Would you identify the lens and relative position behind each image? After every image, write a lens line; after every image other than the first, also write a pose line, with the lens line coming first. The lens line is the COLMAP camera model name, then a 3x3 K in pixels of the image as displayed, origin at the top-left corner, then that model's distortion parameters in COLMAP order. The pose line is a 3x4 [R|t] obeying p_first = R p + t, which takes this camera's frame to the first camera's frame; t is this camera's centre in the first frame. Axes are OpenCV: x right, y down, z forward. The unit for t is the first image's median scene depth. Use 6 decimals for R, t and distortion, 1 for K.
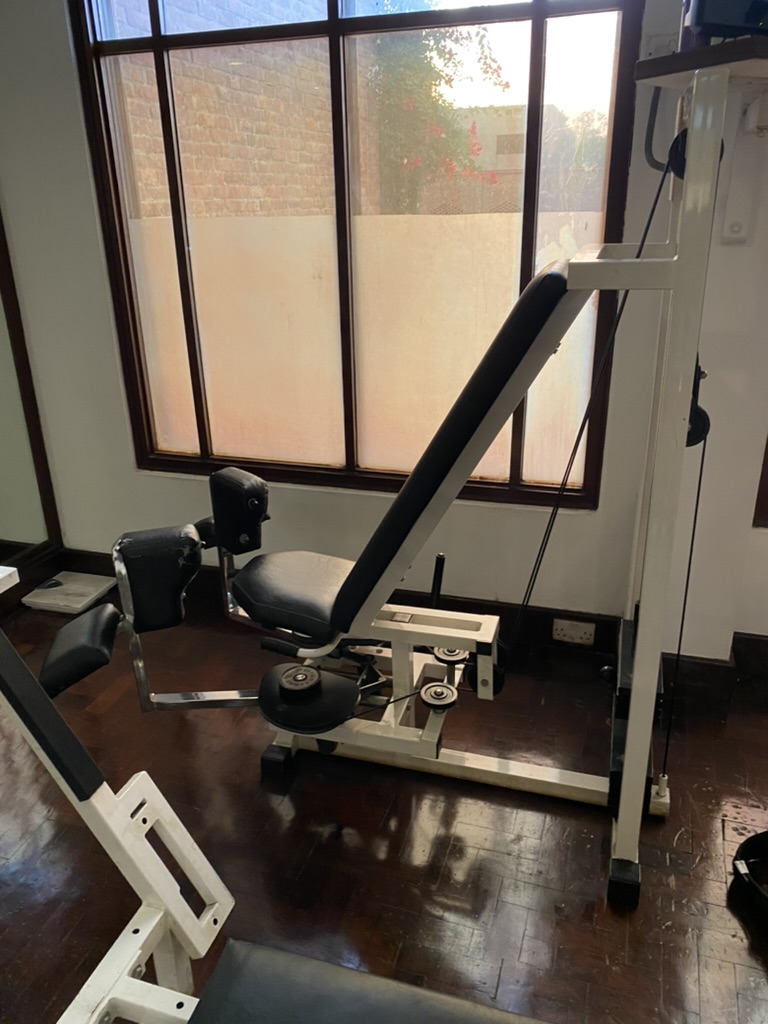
lens RADIAL K [[783.8, 0, 387.0], [0, 783.8, 514.4], [0, 0, 1]] dist [0.002031, -0.004023]
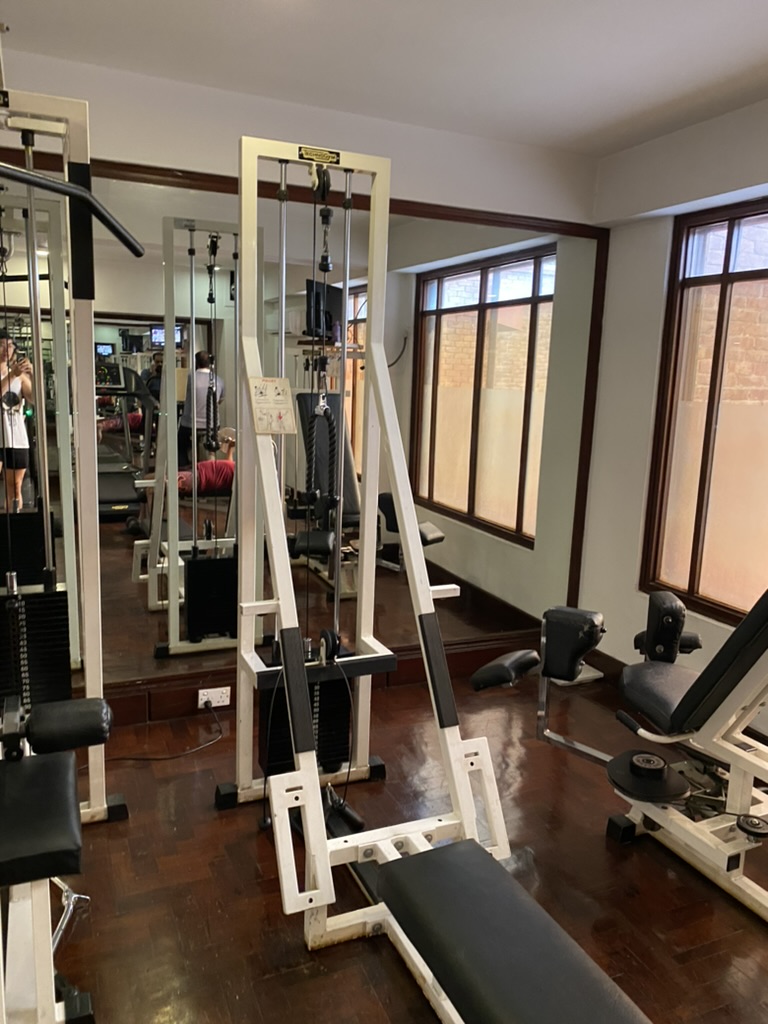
lens RADIAL K [[783.8, 0, 381.9], [0, 783.8, 513.5], [0, 0, 1]] dist [0.002031, -0.004023]
pose [[0.662948, 0.182162, -0.726166, 0.354985], [-0.324998, 0.943813, -0.059945, 0.041519], [0.674445, 0.275743, 0.684902, -0.188882]]
